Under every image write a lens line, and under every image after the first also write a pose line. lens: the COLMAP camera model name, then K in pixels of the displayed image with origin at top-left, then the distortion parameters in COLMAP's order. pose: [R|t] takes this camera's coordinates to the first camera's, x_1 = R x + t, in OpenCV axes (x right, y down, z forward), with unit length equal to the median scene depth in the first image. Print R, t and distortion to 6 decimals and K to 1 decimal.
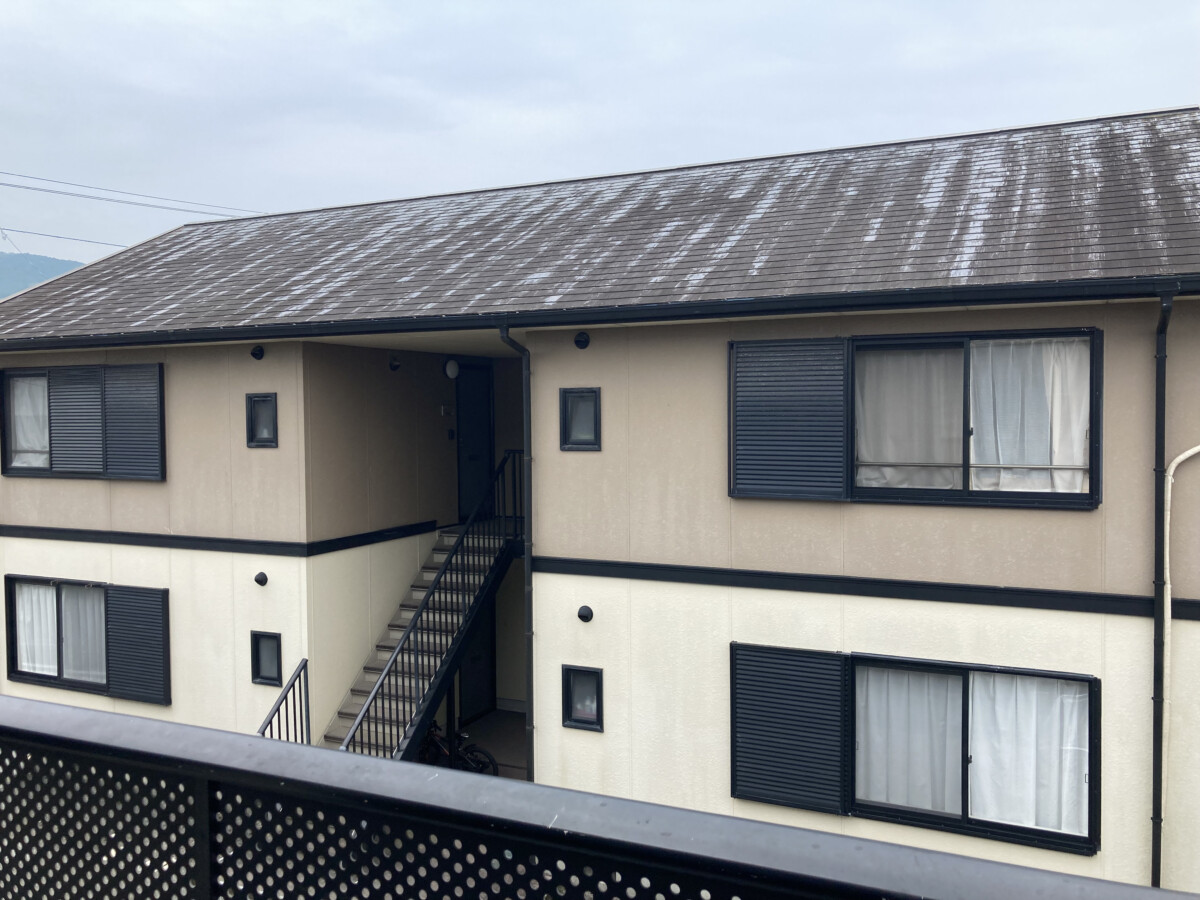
lens RADIAL K [[986.6, 0, 552.6], [0, 986.6, 445.8], [0, 0, 1]] dist [0.083011, -0.294850]
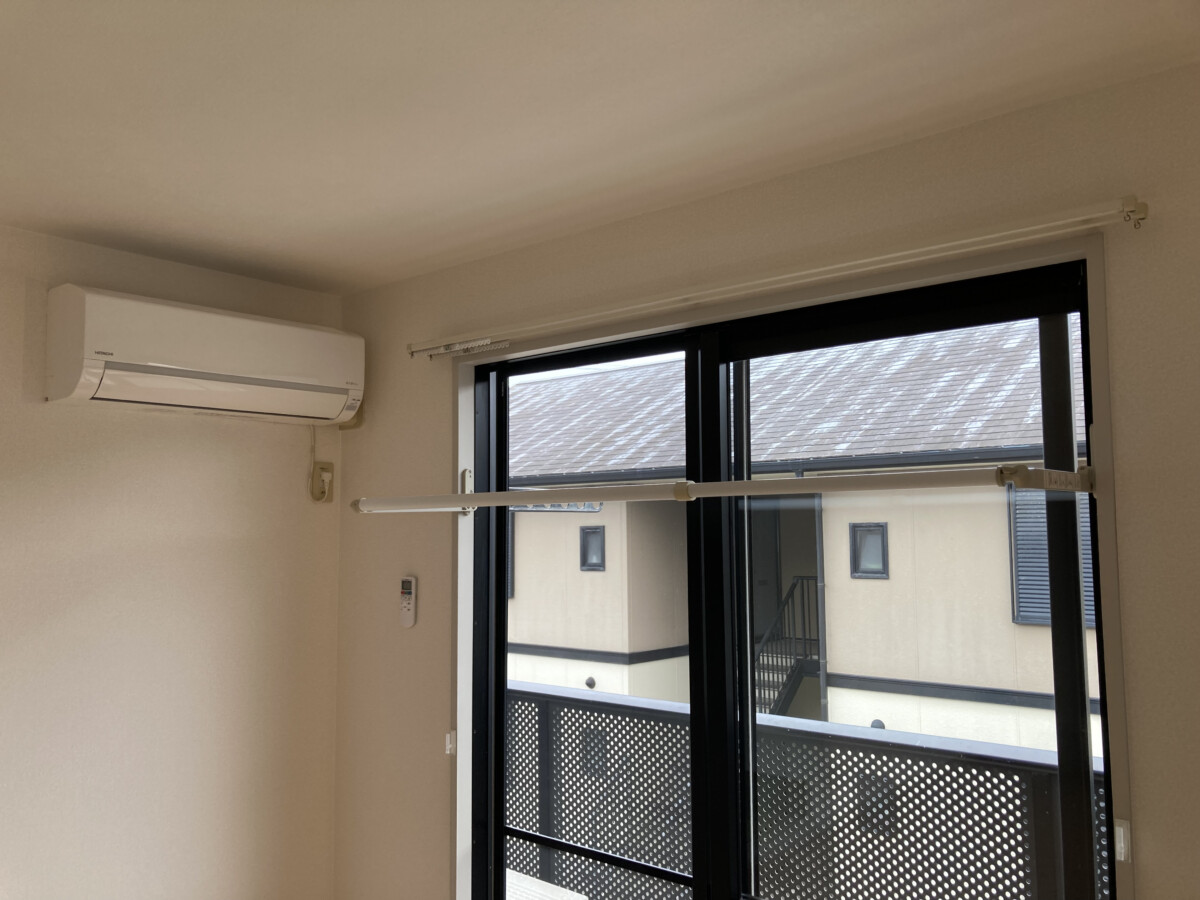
lens RADIAL K [[986.6, 0, 552.6], [0, 986.6, 445.8], [0, 0, 1]] dist [0.083011, -0.294850]
pose [[0.965566, -0.018375, -0.259508, -0.023459], [-0.014148, 0.992318, -0.122905, -0.001123], [0.259773, 0.122344, 0.957888, -0.184880]]
